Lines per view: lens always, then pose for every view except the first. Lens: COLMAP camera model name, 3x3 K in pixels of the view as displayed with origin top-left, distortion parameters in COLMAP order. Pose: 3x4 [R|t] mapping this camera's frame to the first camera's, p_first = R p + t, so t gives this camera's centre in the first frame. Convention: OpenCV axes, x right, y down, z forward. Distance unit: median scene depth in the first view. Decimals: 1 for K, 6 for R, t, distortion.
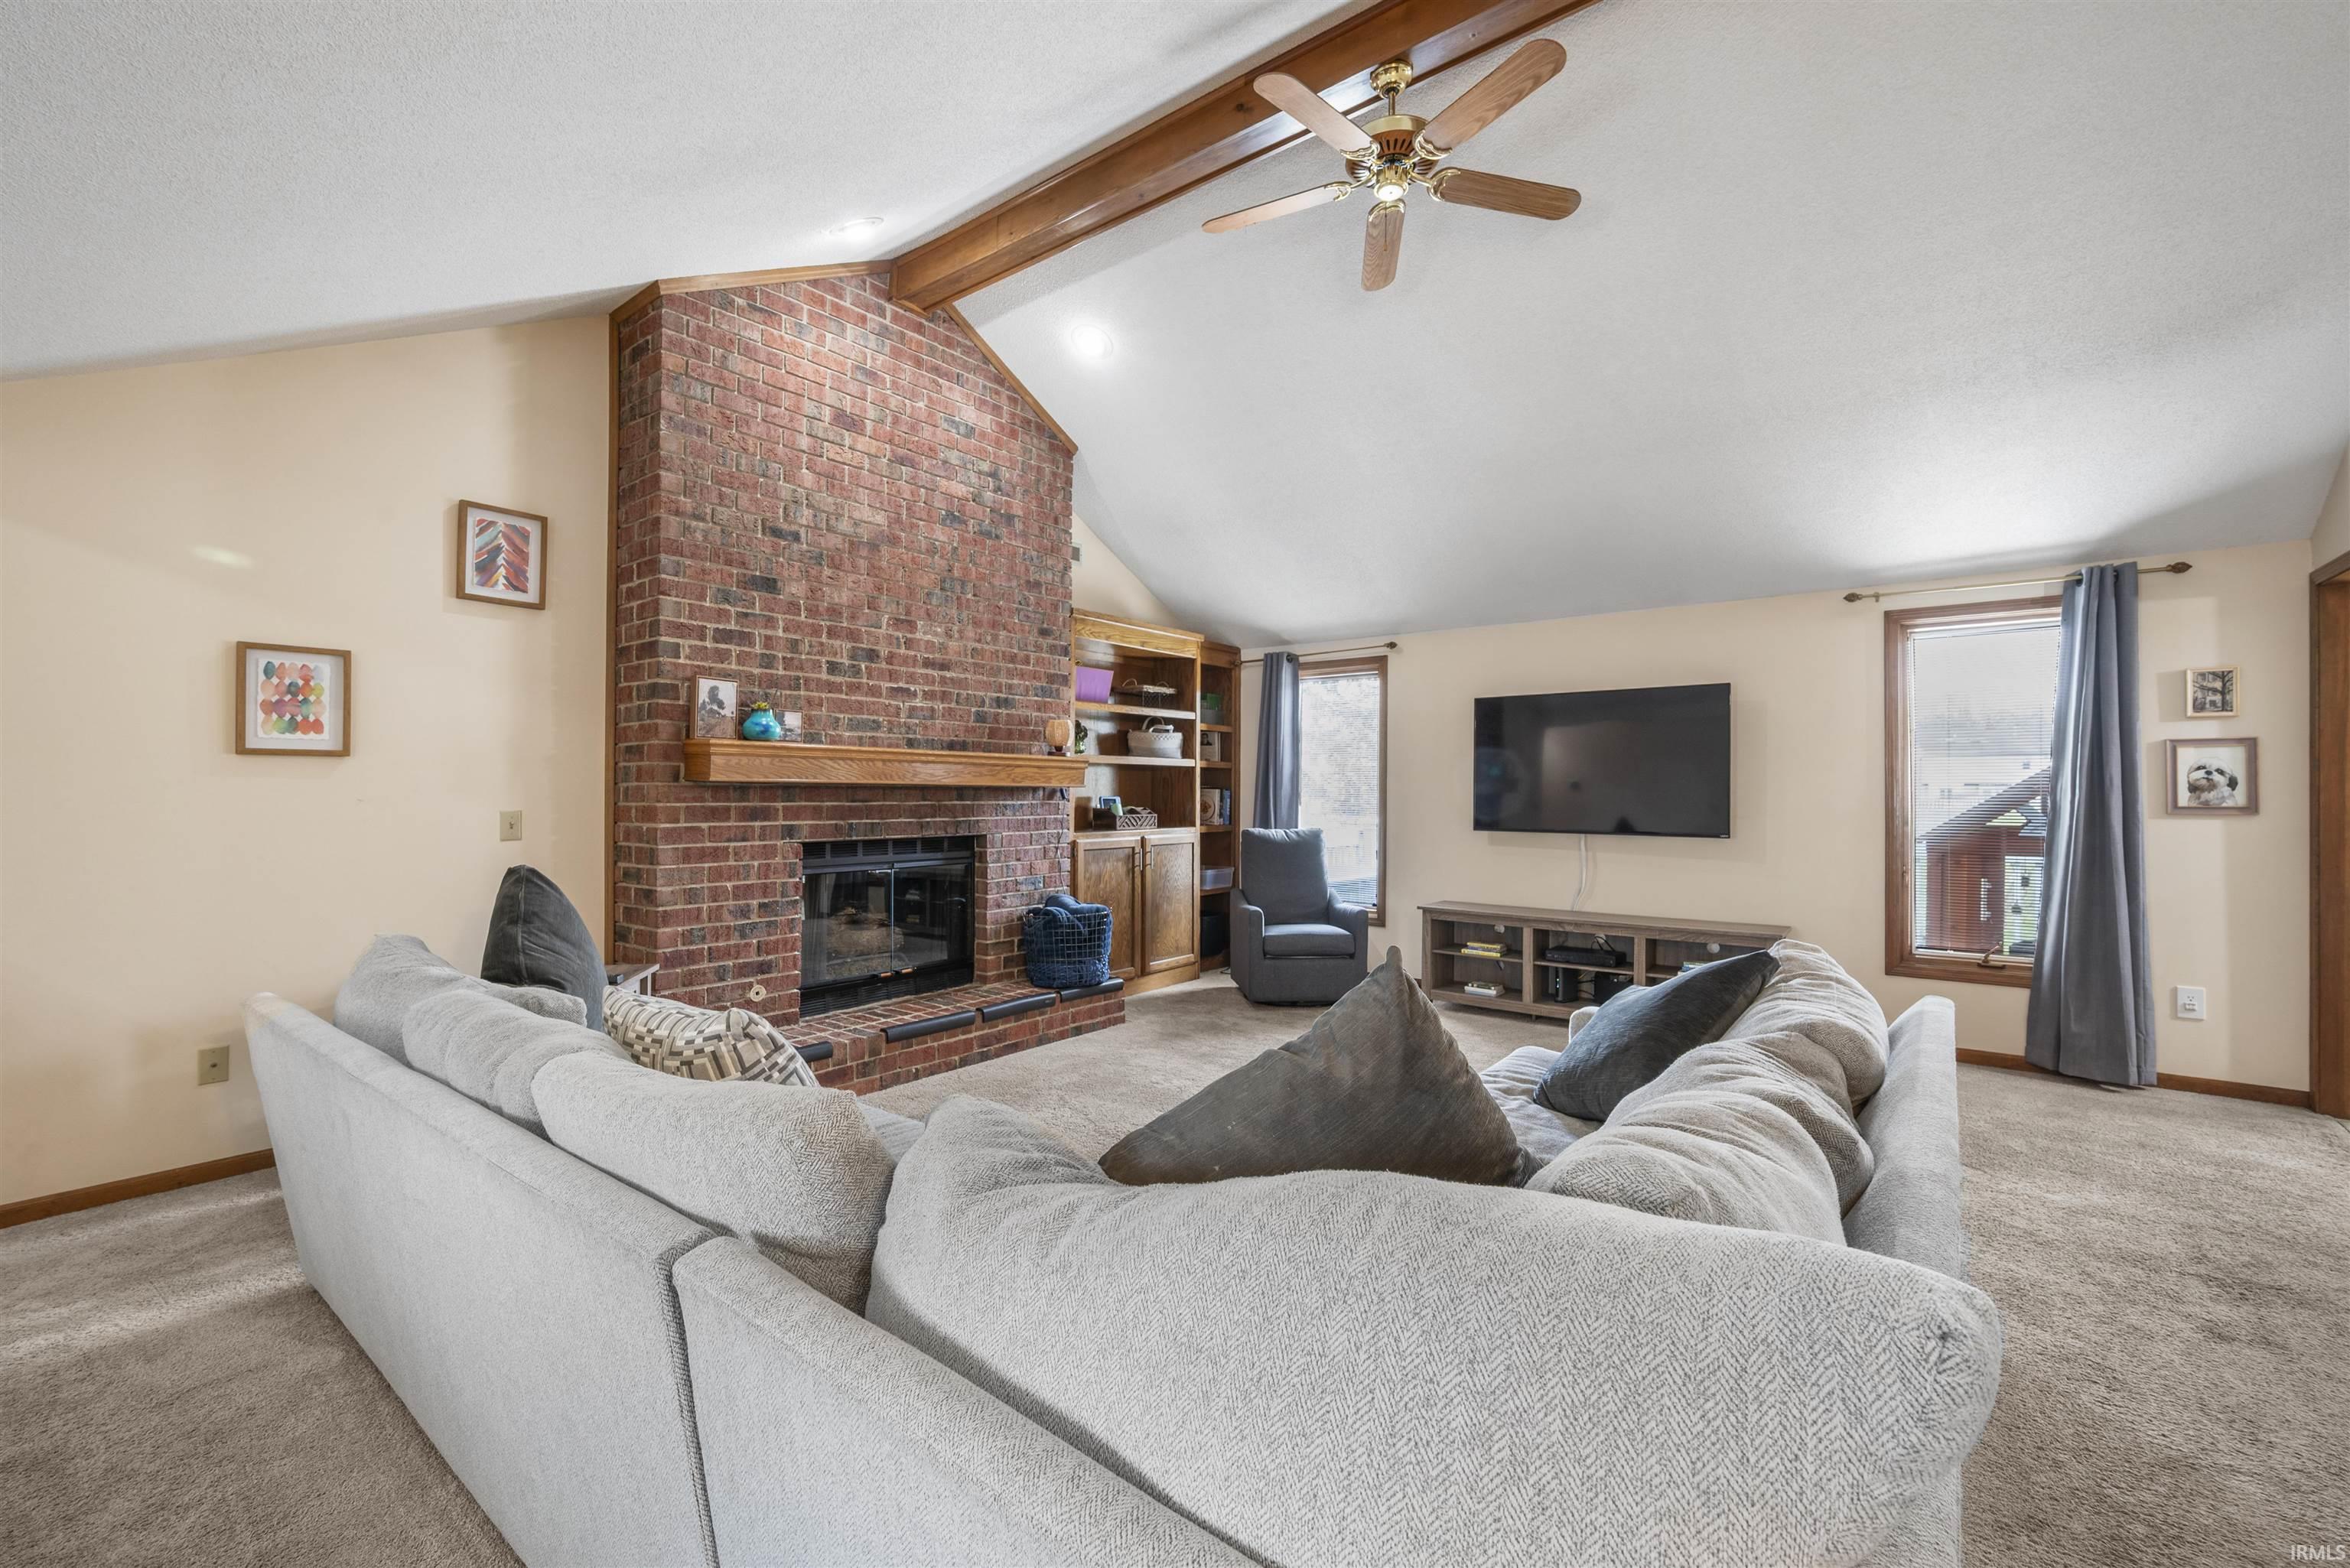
lens RADIAL K [[1001.0, 0, 1176.9], [0, 1001.0, 782.3], [0, 0, 1]] dist [0.000186, -0.000074]
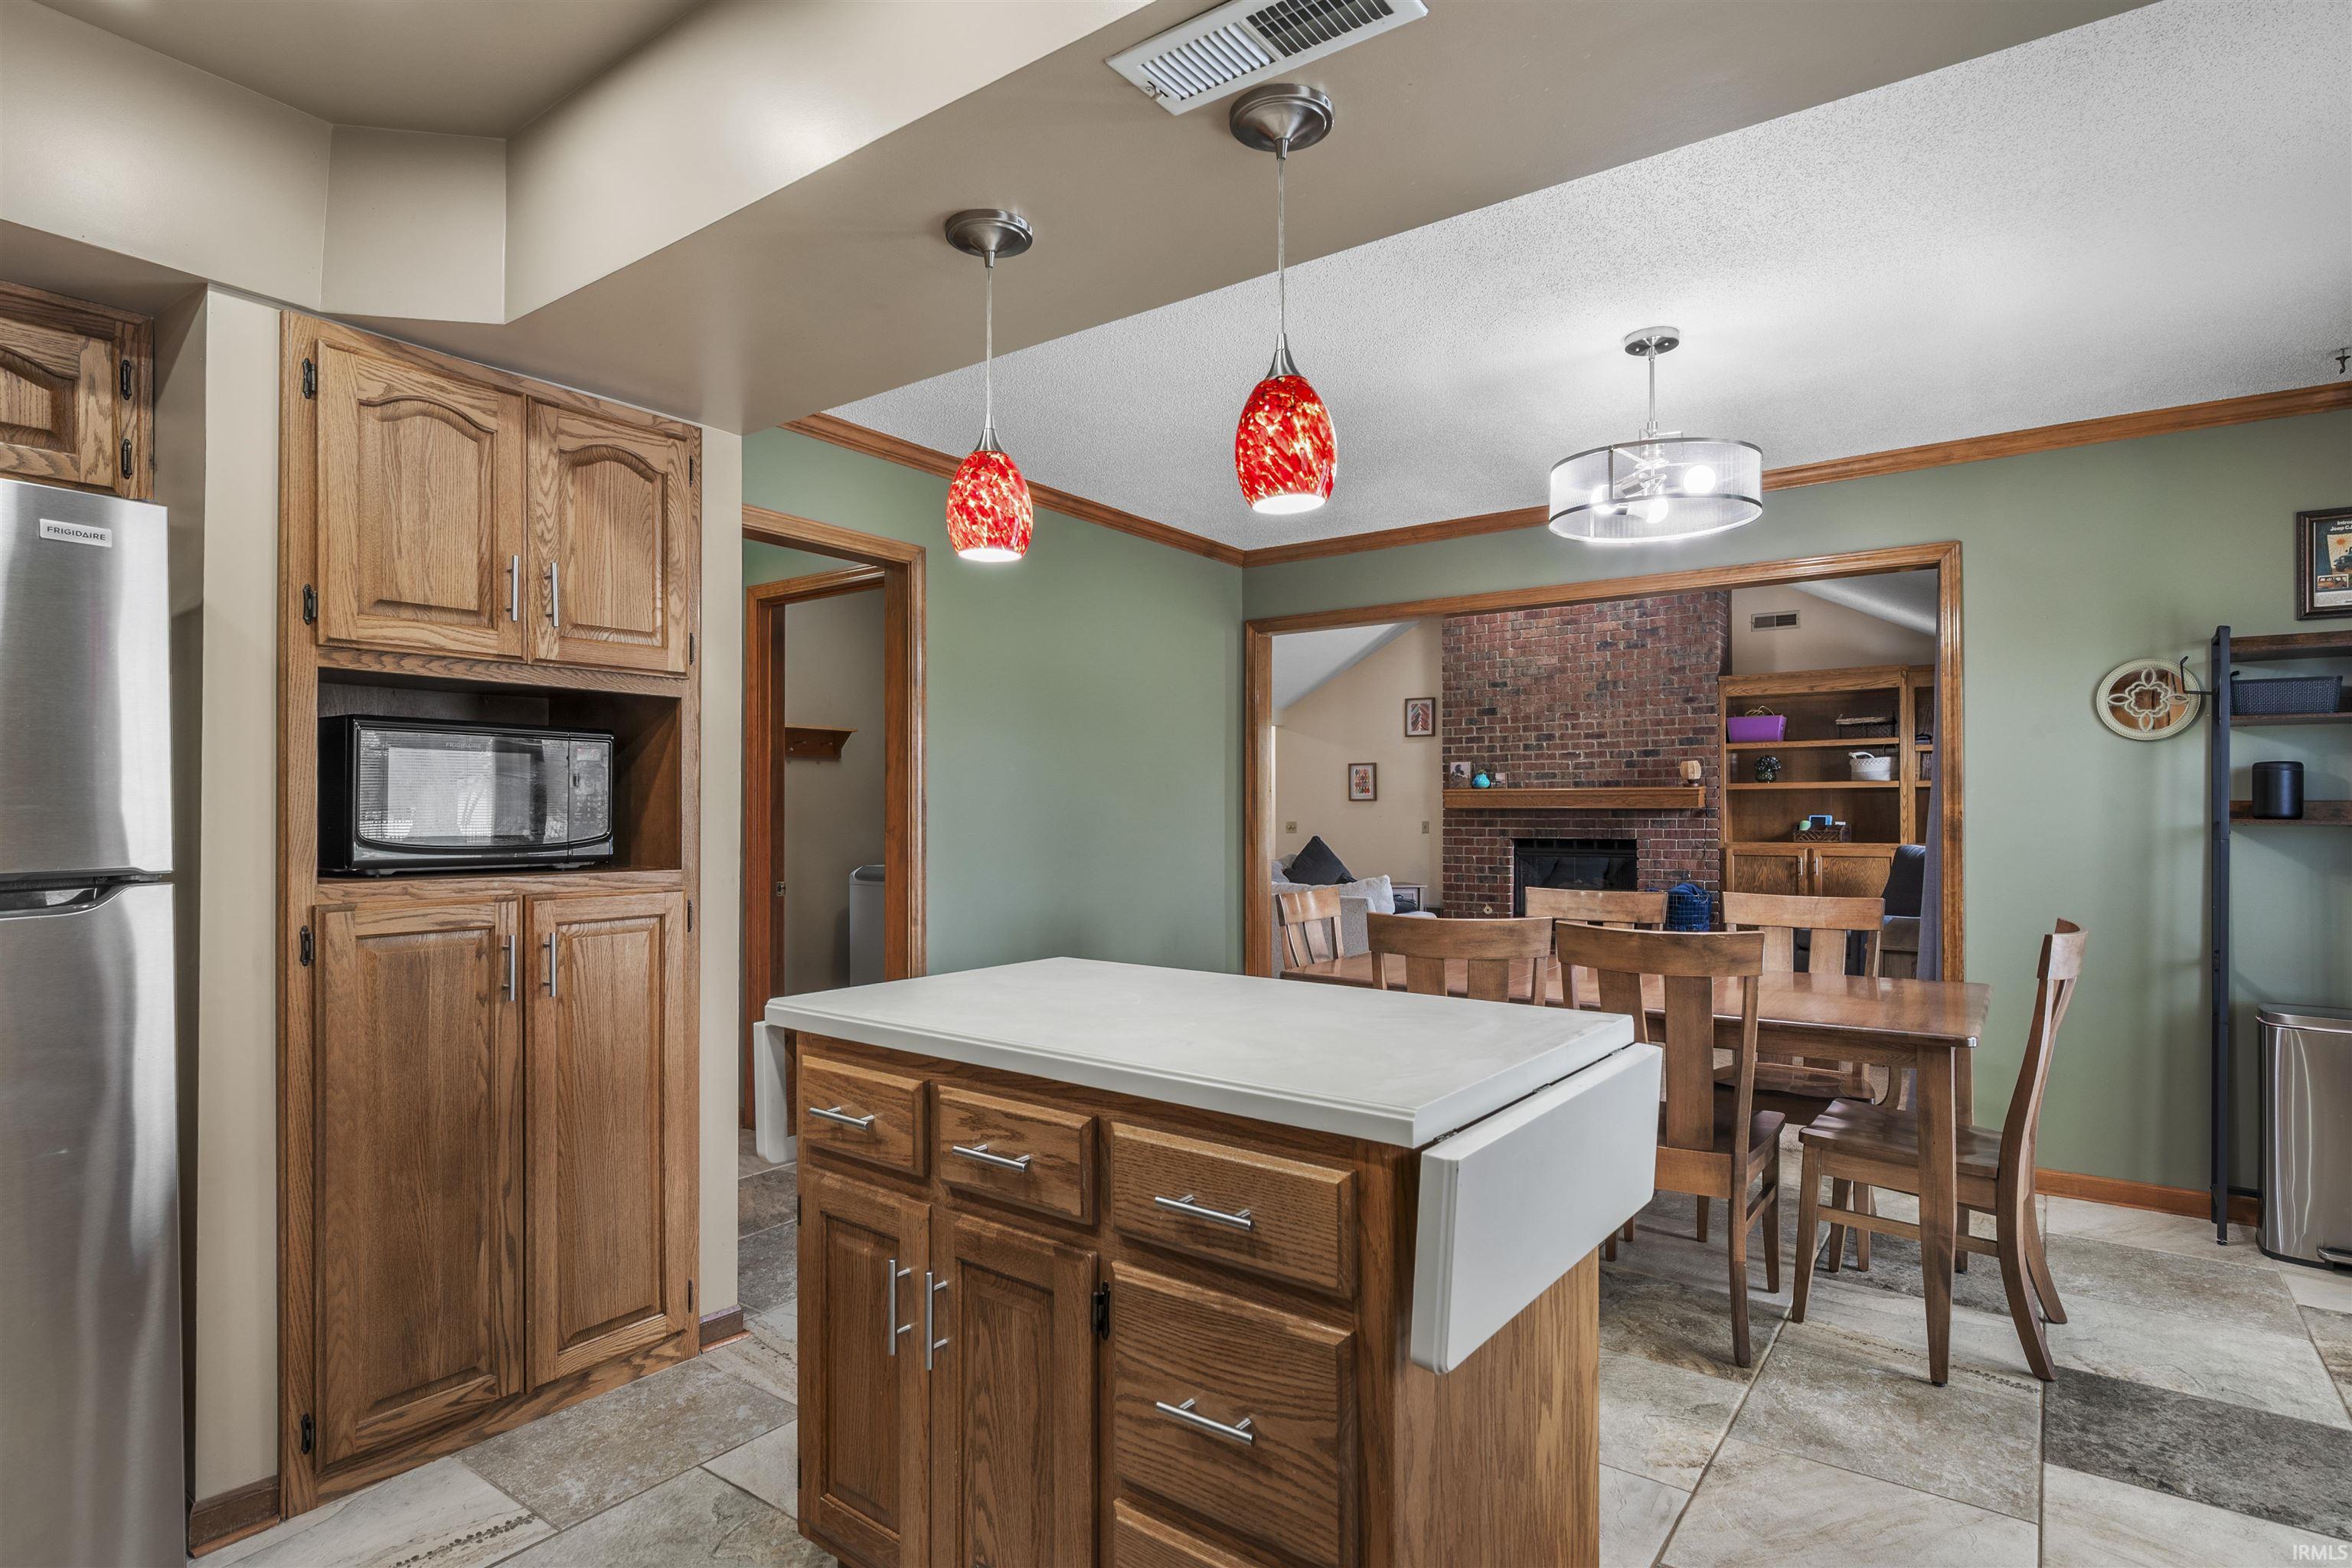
lens RADIAL K [[1201.0, 0, 1174.1], [0, 1201.0, 793.5], [0, 0, 1]] dist [-0.001840, -0.000132]
pose [[0.030450, -0.023210, -0.999267, 1.842960], [0.010628, 0.999681, -0.022895, 0.017989], [0.999480, -0.009923, 0.030687, 0.251284]]
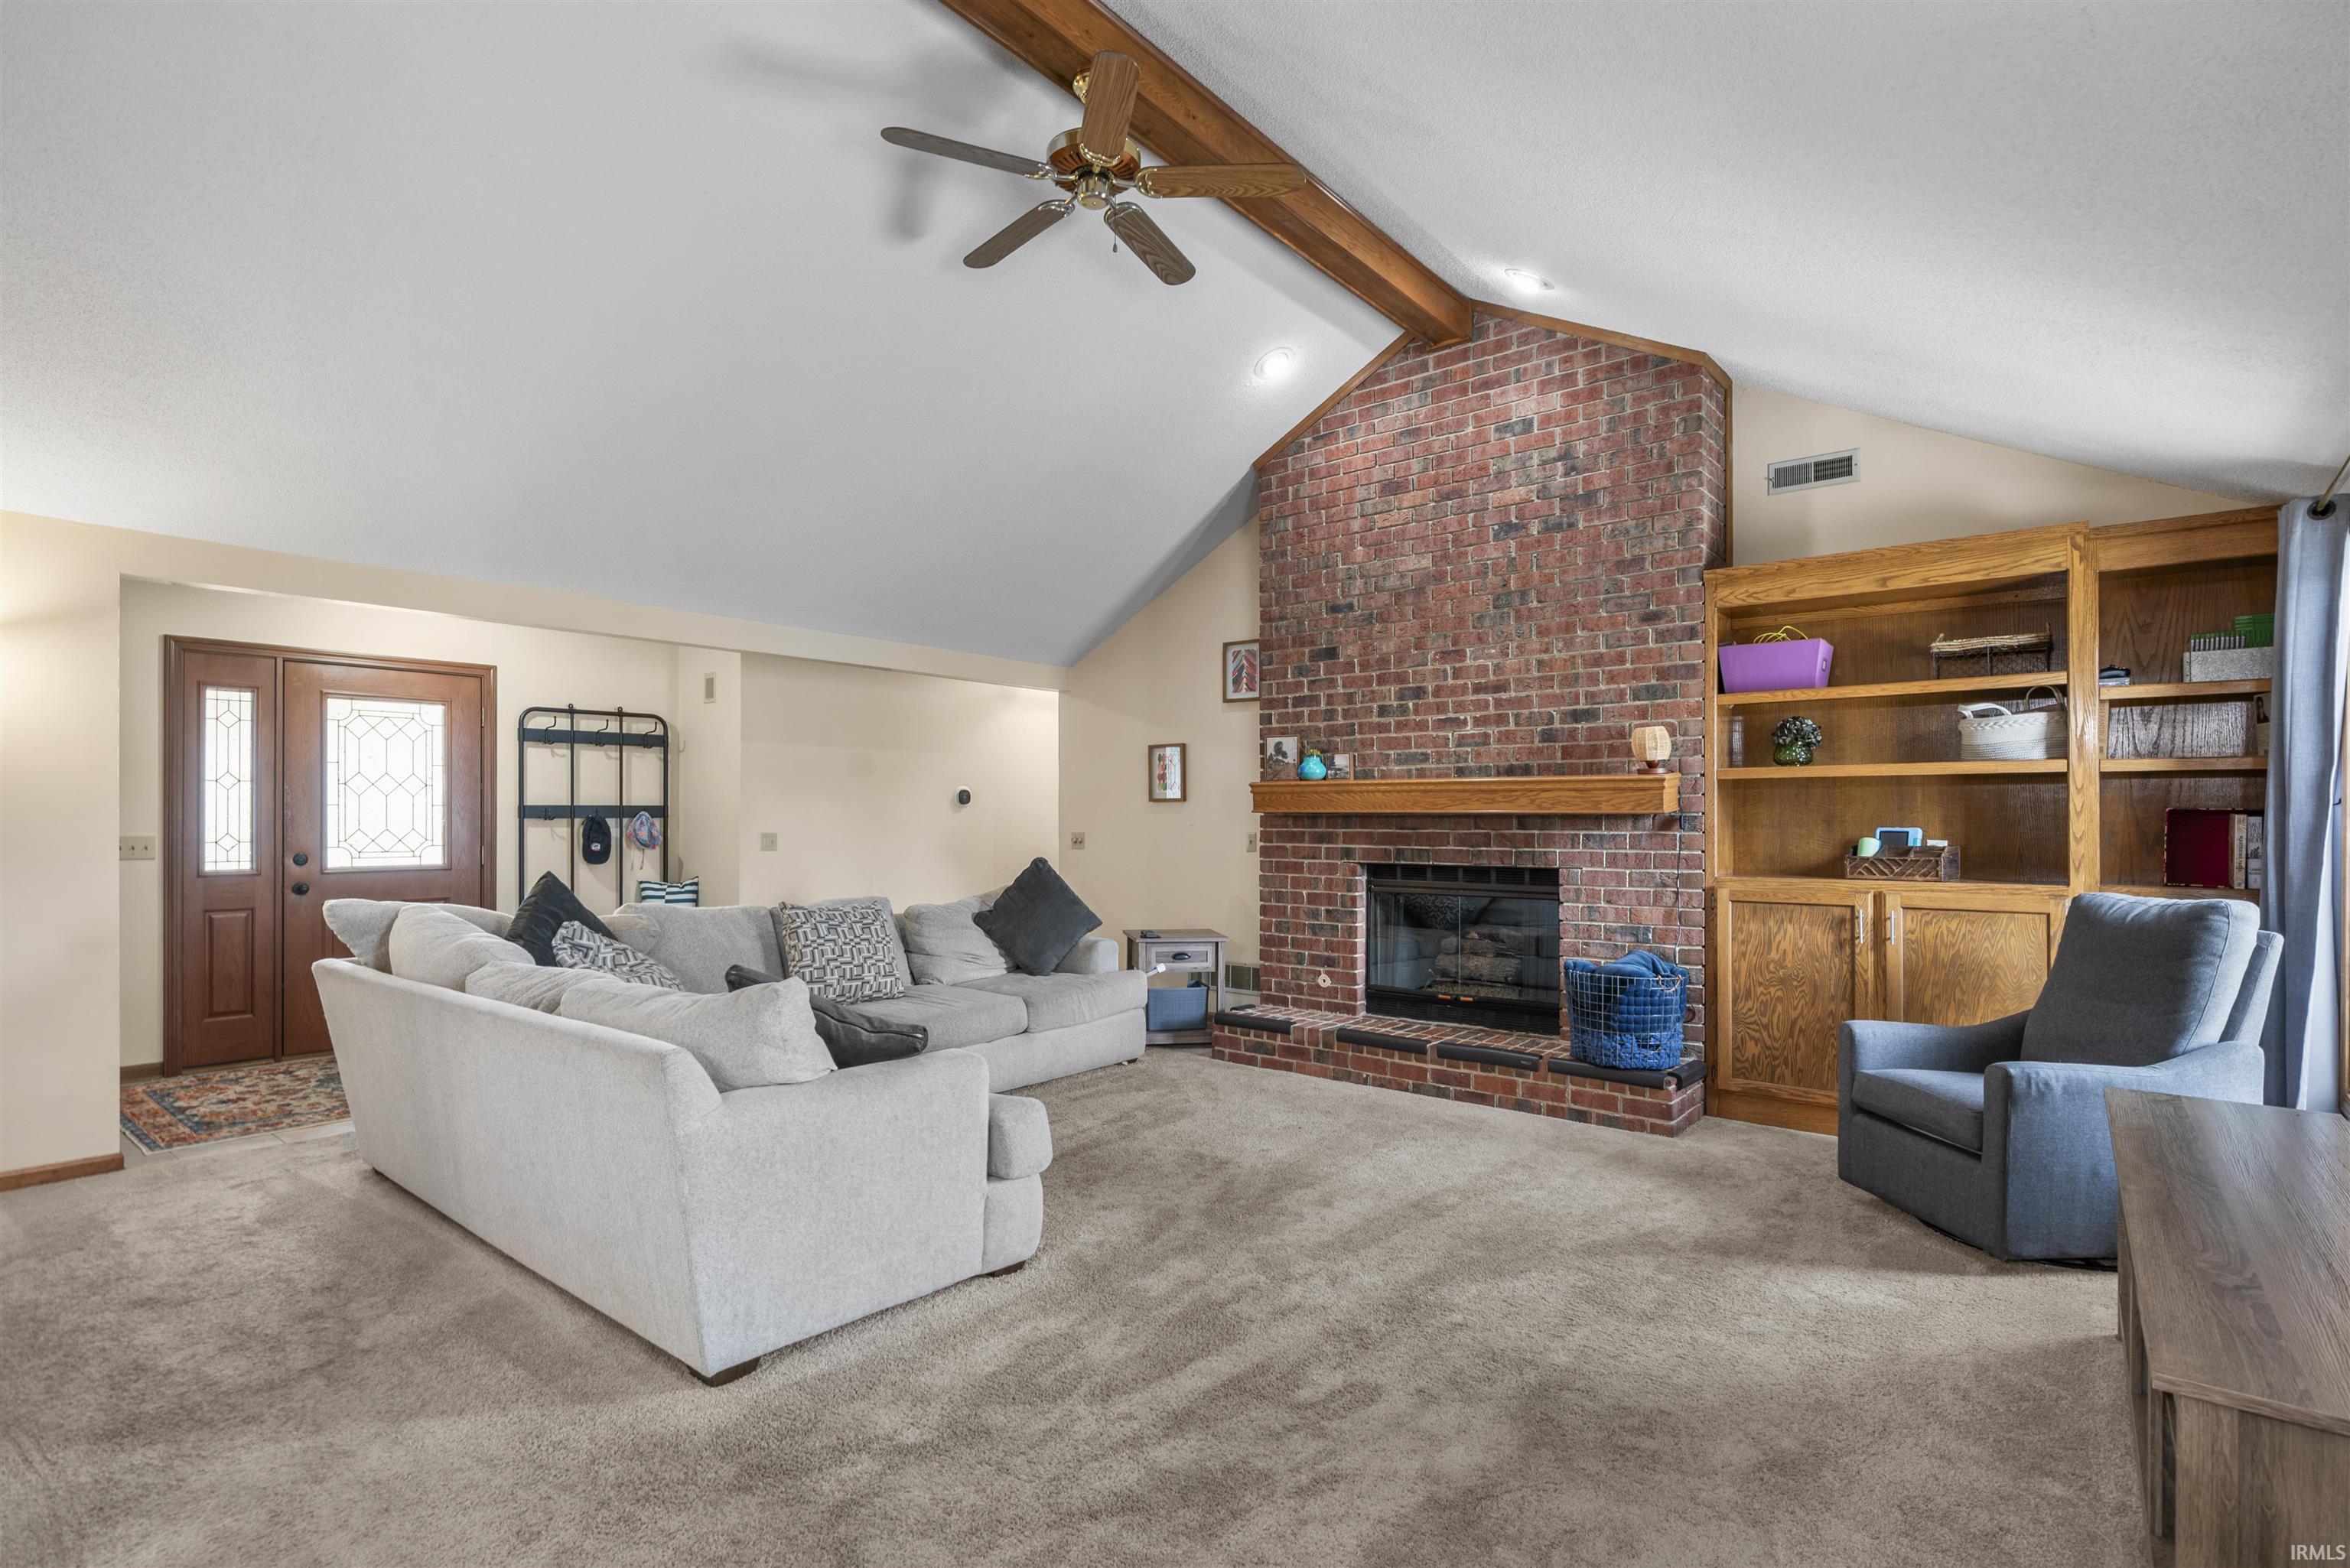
lens RADIAL K [[1128.5, 0, 1173.5], [0, 1128.5, 804.8], [0, 0, 1]] dist [-0.000821, 0.000111]
pose [[-0.026403, -0.015438, -0.999532, 0.903912], [0.010151, 0.999825, -0.015711, 0.009382], [0.999600, -0.010561, -0.026242, 0.767116]]
